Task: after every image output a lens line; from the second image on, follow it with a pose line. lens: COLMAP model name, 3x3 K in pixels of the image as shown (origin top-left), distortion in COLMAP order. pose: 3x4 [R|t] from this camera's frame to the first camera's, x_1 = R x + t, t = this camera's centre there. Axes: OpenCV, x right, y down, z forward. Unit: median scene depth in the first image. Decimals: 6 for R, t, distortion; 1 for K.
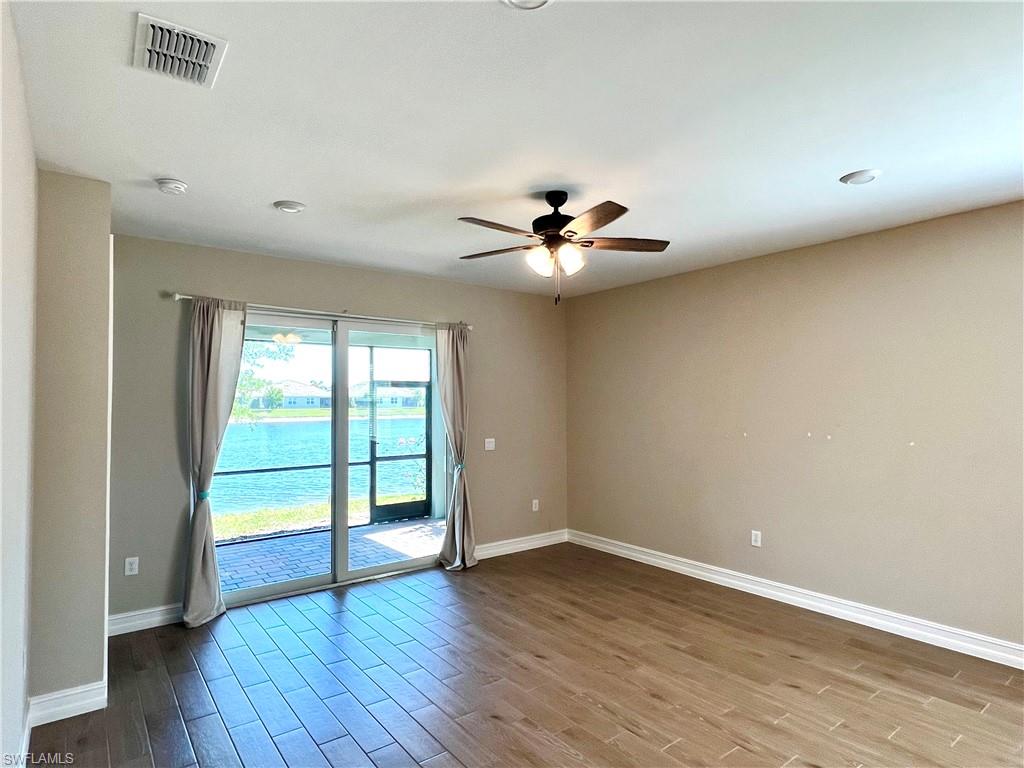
lens RADIAL K [[568.1, 0, 511.1], [0, 568.1, 382.2], [0, 0, 1]] dist [-0.003324, -0.000378]
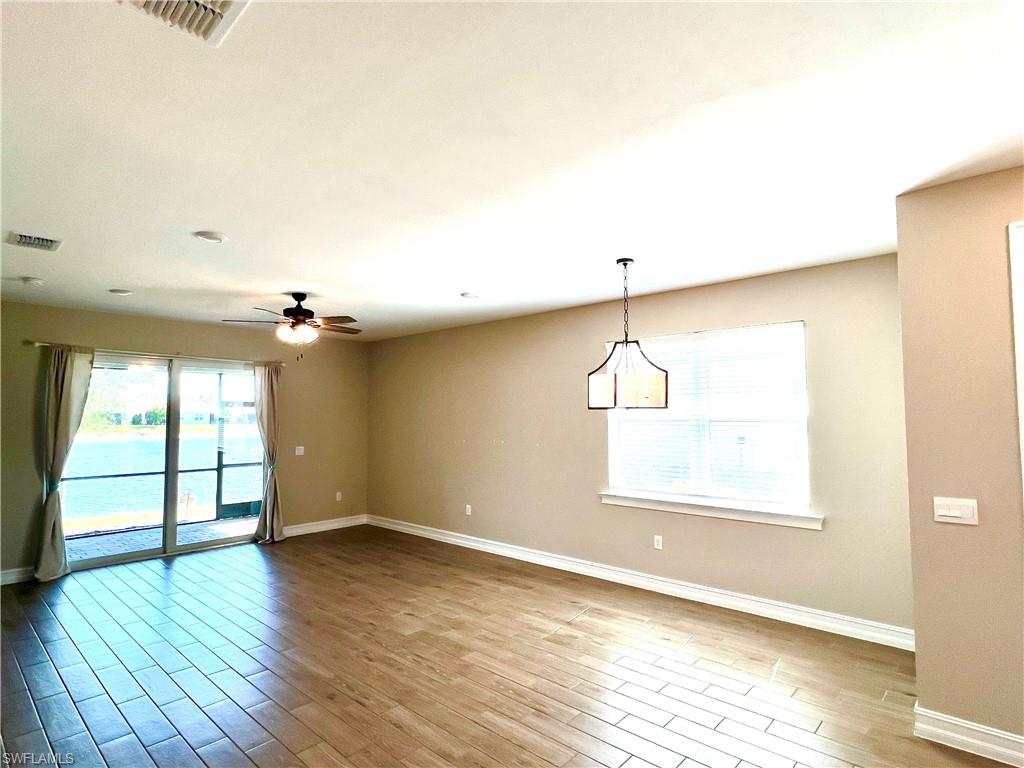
lens RADIAL K [[541.8, 0, 511.8], [0, 541.8, 385.3], [0, 0, 1]] dist [-0.001810, 0.000390]
pose [[0.983967, 0.011647, 0.177971, 0.298074], [-0.007018, 0.999621, -0.026619, -0.020940], [-0.178214, 0.024944, 0.983676, -0.471978]]
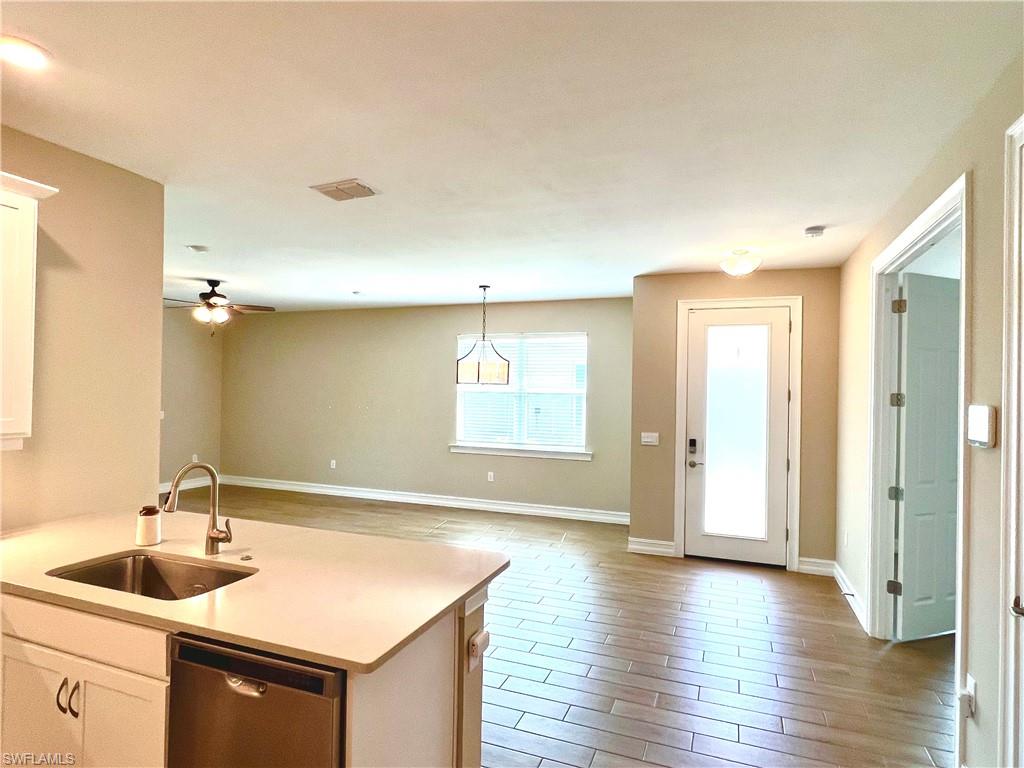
lens RADIAL K [[568.1, 0, 511.1], [0, 568.1, 382.2], [0, 0, 1]] dist [-0.003324, -0.000378]
pose [[0.851459, 0.026749, 0.523738, -0.045585], [-0.037984, 0.999221, 0.010720, -0.030752], [-0.523043, -0.029022, 0.851812, -0.884770]]
